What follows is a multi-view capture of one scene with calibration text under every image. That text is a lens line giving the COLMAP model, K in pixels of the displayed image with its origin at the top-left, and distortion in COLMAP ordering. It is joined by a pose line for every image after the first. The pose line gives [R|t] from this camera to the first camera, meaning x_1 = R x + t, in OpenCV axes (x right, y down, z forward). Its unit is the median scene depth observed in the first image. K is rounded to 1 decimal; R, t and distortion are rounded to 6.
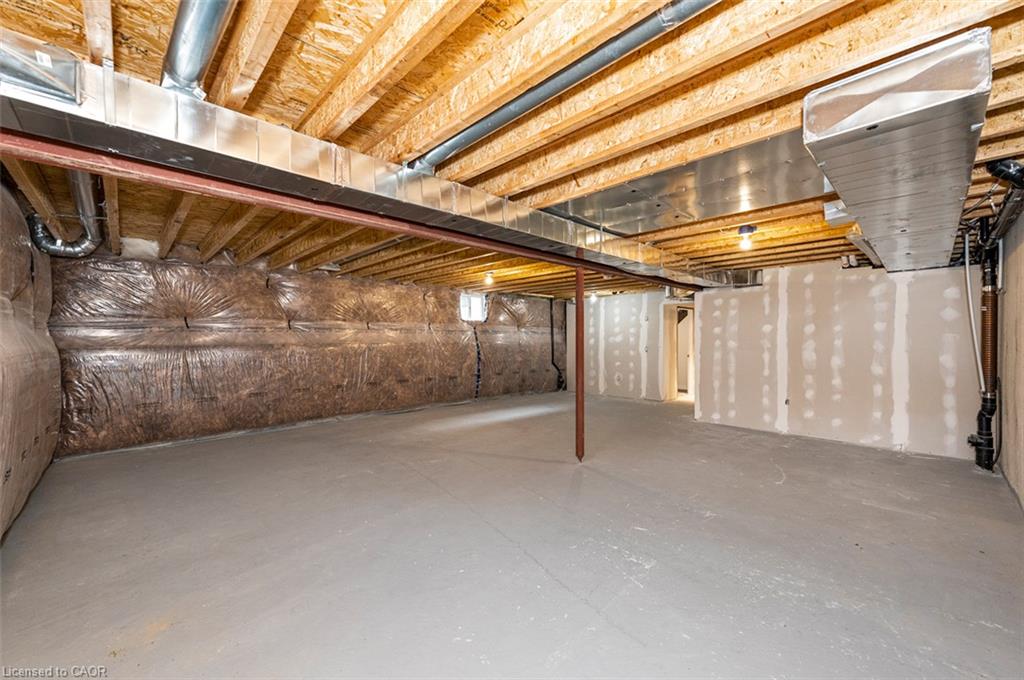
lens RADIAL K [[405.4, 0, 512.8], [0, 405.4, 342.3], [0, 0, 1]] dist [-0.004486, -0.000635]
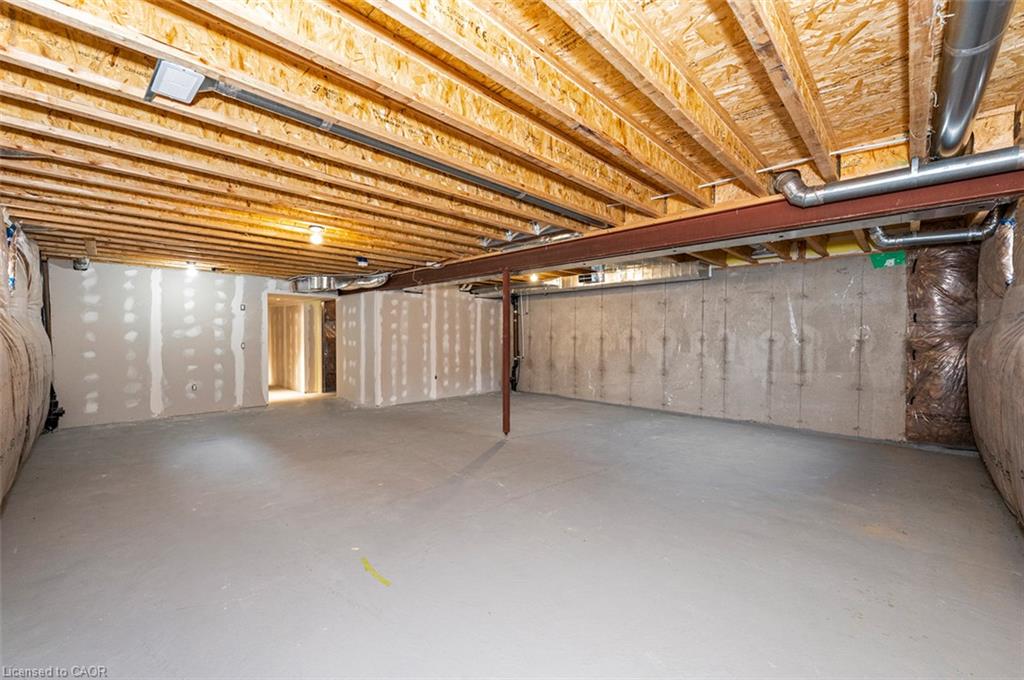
lens RADIAL K [[405.4, 0, 512.7], [0, 405.4, 336.9], [0, 0, 1]] dist [-0.004486, -0.000635]
pose [[-0.039043, -0.002721, 0.999234, -0.712702], [0.005914, 0.999978, 0.002954, 0.000817], [-0.999220, 0.006025, -0.039026, 0.718719]]
